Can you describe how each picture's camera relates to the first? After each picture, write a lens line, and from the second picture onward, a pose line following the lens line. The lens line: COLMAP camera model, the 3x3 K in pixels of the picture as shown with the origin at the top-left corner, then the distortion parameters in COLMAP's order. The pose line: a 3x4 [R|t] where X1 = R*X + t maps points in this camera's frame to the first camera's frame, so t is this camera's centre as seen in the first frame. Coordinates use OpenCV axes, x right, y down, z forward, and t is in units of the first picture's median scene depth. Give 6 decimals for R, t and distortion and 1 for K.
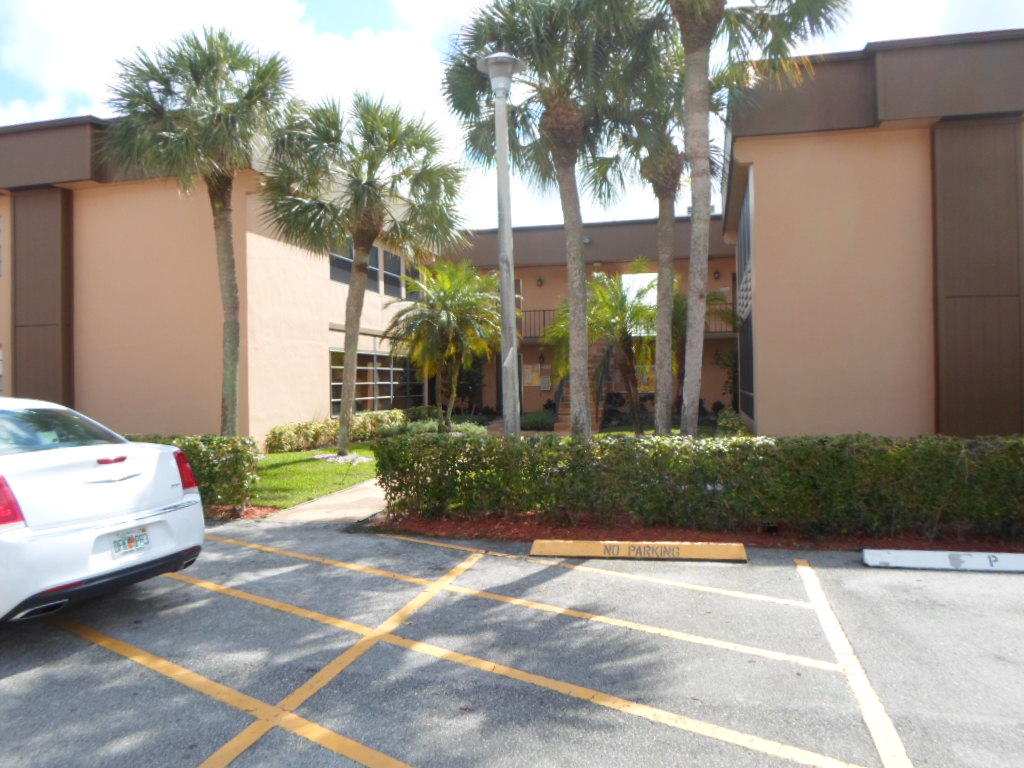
lens RADIAL K [[788.8, 0, 507.6], [0, 788.8, 380.8], [0, 0, 1]] dist [-0.011573, -0.013025]
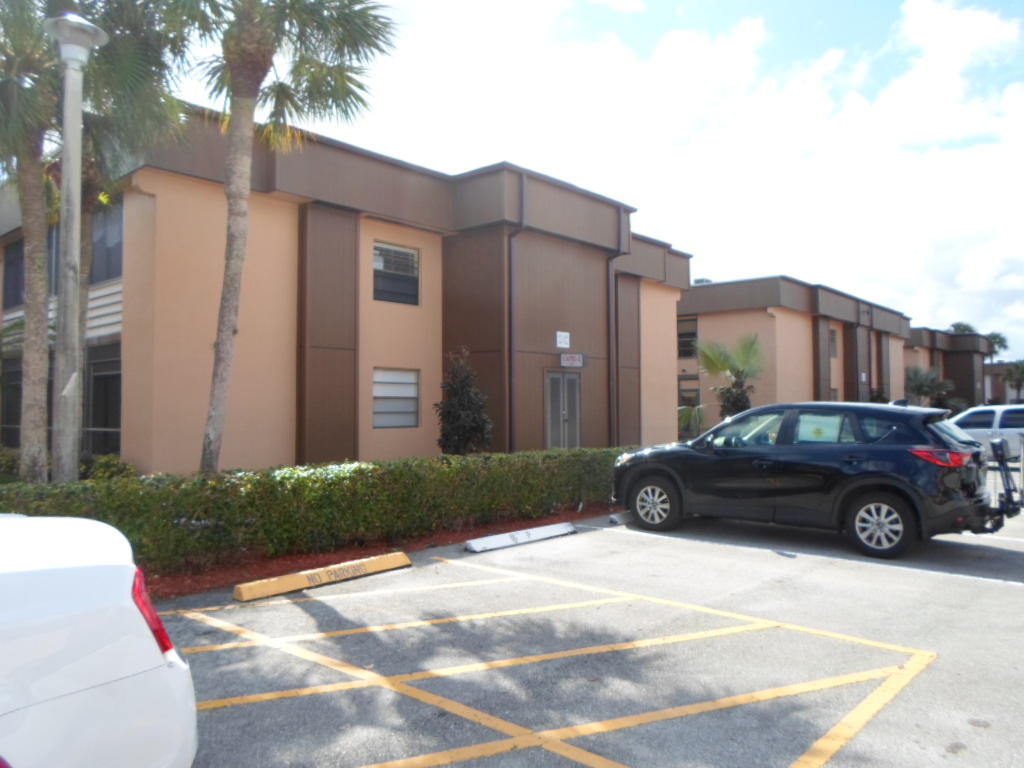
lens RADIAL K [[788.8, 0, 505.2], [0, 788.8, 385.9], [0, 0, 1]] dist [-0.011573, -0.013025]
pose [[0.461682, 0.034934, 0.886357, -0.937072], [0.001405, 0.999194, -0.040113, 0.007765], [-0.887044, 0.019765, 0.461261, 0.424029]]
